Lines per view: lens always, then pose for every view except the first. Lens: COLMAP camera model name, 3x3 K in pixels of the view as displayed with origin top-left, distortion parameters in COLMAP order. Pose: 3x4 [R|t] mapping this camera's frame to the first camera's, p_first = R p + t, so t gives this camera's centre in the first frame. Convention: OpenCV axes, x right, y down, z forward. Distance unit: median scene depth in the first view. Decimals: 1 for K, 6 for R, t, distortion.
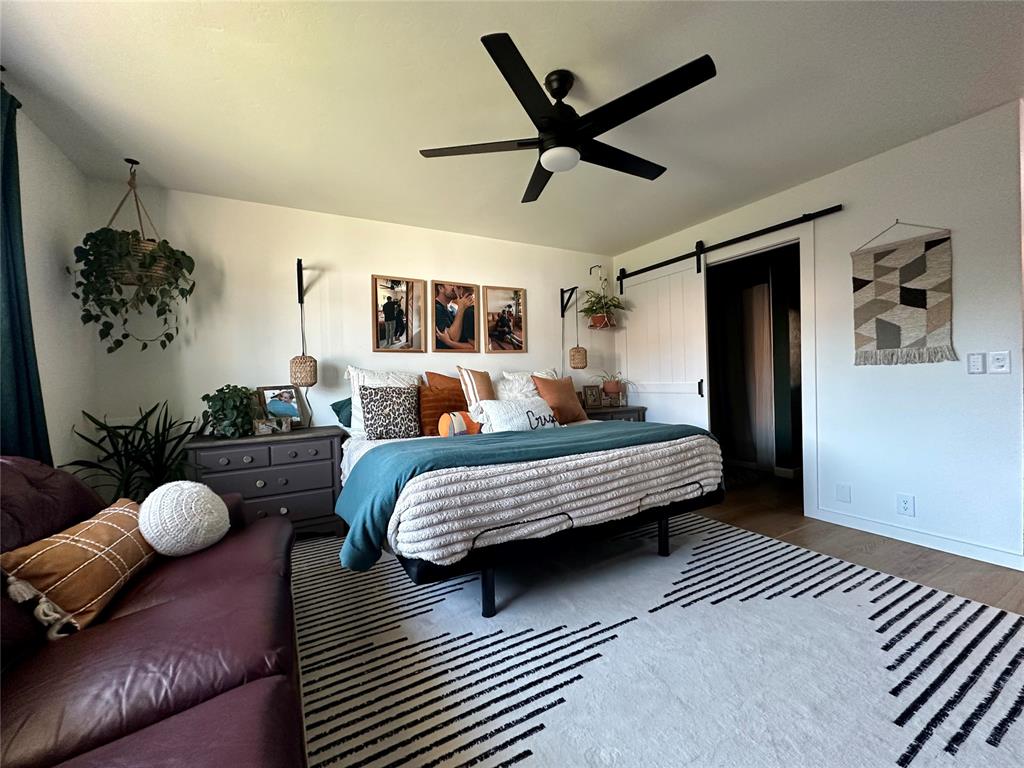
lens RADIAL K [[407.8, 0, 511.3], [0, 407.8, 383.7], [0, 0, 1]] dist [0.001091, 0.000036]
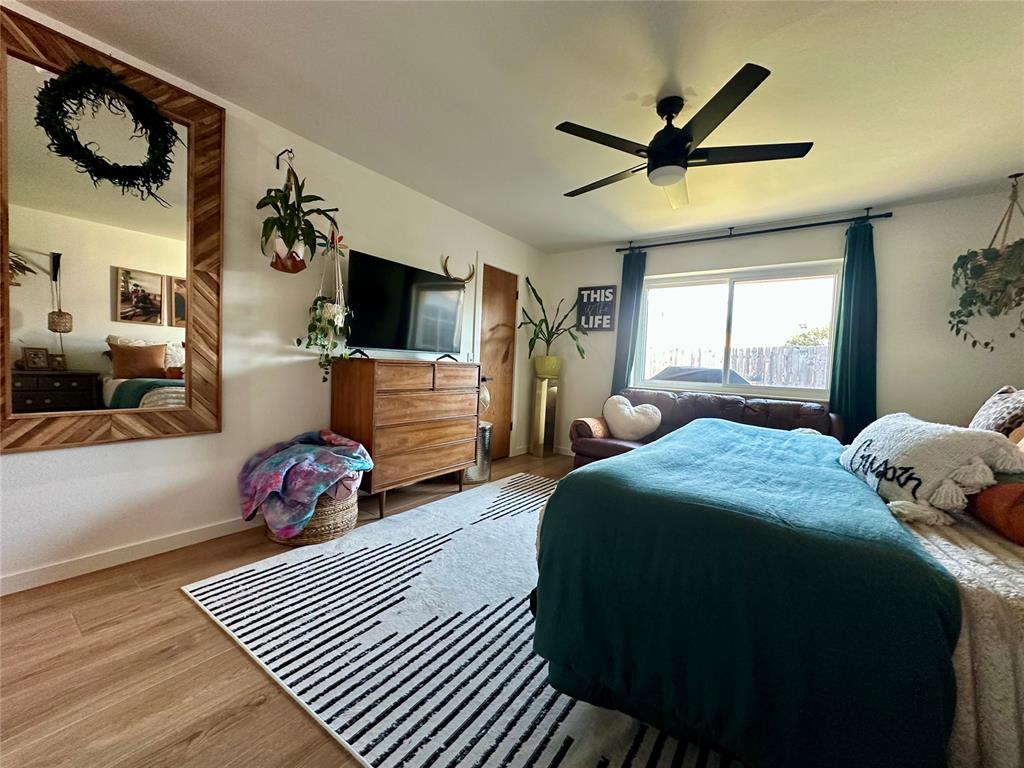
lens RADIAL K [[407.8, 0, 515.1], [0, 407.8, 383.1], [0, 0, 1]] dist [0.001091, 0.000036]
pose [[-0.900505, 0.007770, -0.434777, 1.066348], [-0.025530, 0.997171, 0.070699, -0.048919], [0.434096, 0.074765, -0.897759, 2.003182]]
